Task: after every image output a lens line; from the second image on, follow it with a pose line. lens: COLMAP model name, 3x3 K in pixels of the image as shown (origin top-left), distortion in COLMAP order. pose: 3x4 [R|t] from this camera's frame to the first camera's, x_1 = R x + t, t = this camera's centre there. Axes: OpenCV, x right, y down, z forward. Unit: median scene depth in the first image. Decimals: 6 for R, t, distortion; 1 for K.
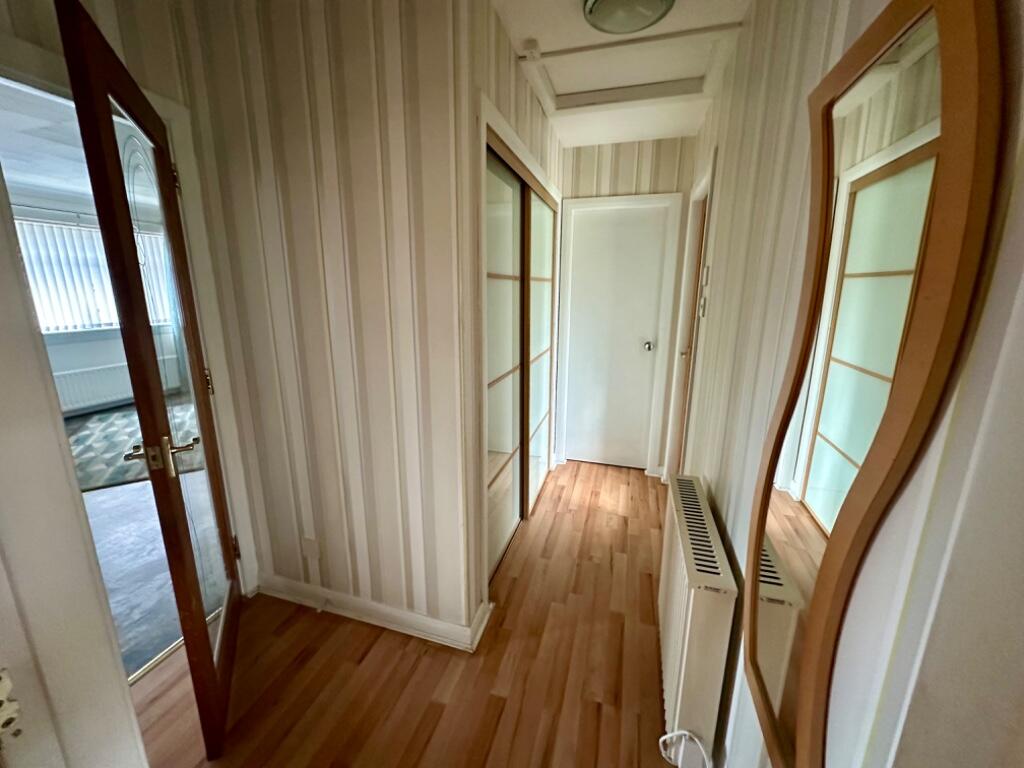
lens RADIAL K [[406.1, 0, 510.8], [0, 406.1, 382.6], [0, 0, 1]] dist [-0.002455, 0.000381]
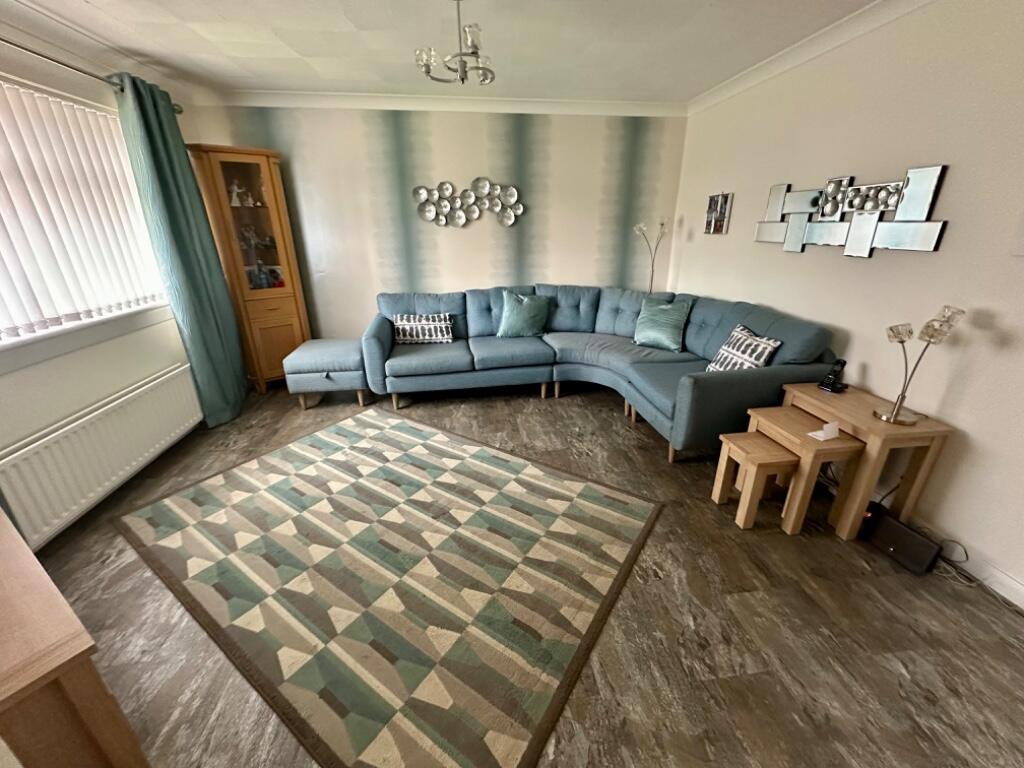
lens RADIAL K [[406.1, 0, 510.8], [0, 406.1, 382.6], [0, 0, 1]] dist [-0.002455, 0.000381]
pose [[0.914928, -0.153298, 0.373372, -0.747834], [0.099572, 0.982200, 0.159274, -0.097799], [-0.391142, -0.108547, 0.913907, 0.407732]]
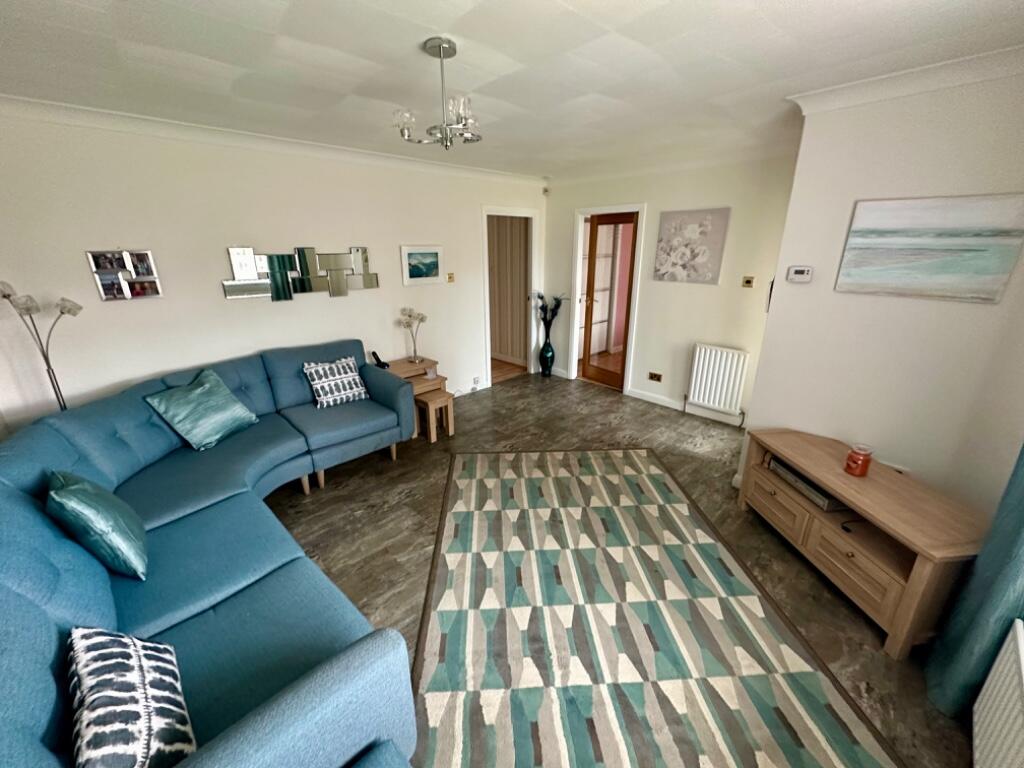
lens RADIAL K [[406.1, 0, 510.8], [0, 406.1, 382.6], [0, 0, 1]] dist [-0.002455, 0.000381]
pose [[-0.866338, -0.157405, 0.474006, -0.845905], [0.114734, 0.860942, 0.495595, -0.318829], [-0.486101, 0.483737, -0.727808, 1.143953]]
